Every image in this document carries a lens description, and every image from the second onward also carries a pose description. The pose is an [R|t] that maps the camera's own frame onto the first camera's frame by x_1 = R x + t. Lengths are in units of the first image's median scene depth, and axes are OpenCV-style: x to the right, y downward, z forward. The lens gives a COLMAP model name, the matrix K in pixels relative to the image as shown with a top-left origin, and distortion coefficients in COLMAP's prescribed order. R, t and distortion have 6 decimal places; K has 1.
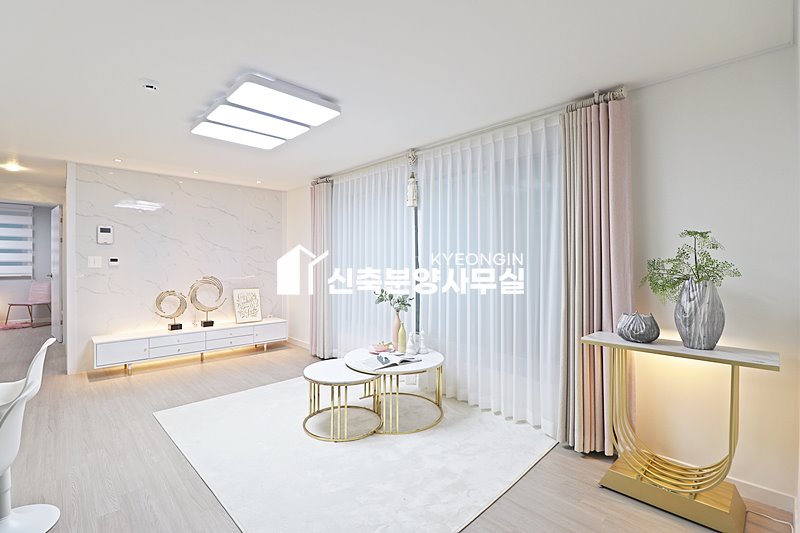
lens RADIAL K [[372.9, 0, 401.6], [0, 372.9, 258.8], [0, 0, 1]] dist [0.002480, -0.014128]
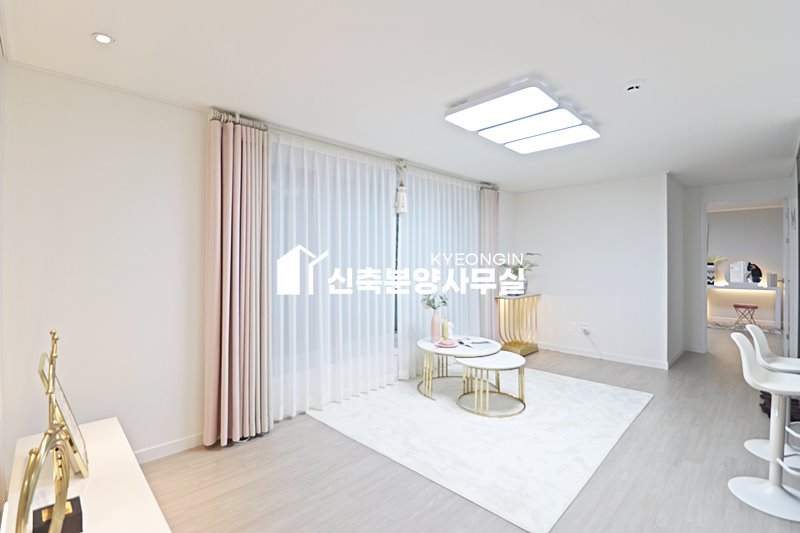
lens RADIAL K [[368.2, 0, 400.7], [0, 368.2, 258.2], [0, 0, 1]] dist [0.000134, -0.014938]
pose [[-0.029475, 0.006765, 0.999543, -0.782424], [-0.007206, 0.999950, -0.006980, -0.002862], [-0.999540, -0.007409, -0.029425, 0.791763]]
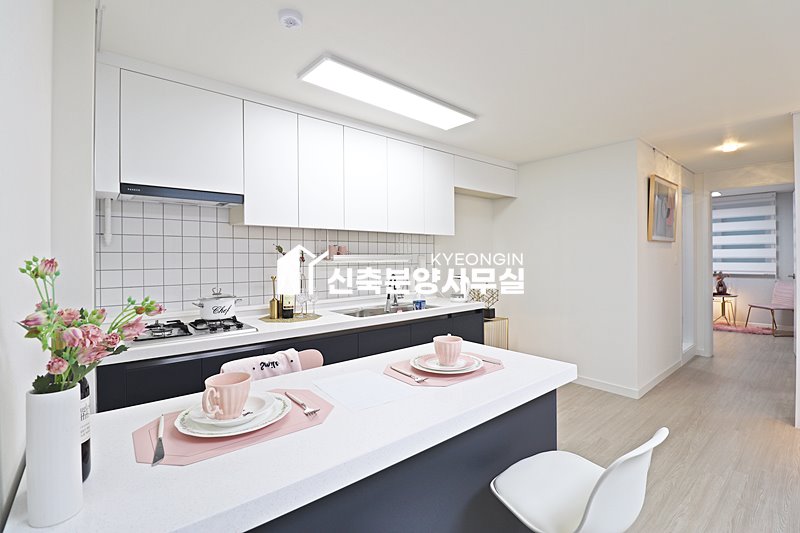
lens RADIAL K [[368.2, 0, 400.7], [0, 368.2, 258.2], [0, 0, 1]] dist [0.000134, -0.014938]
pose [[-0.056133, 0.005885, -0.998406, -0.164726], [0.011496, 0.999920, 0.005248, -0.008837], [0.998357, -0.011183, -0.056196, 0.251025]]
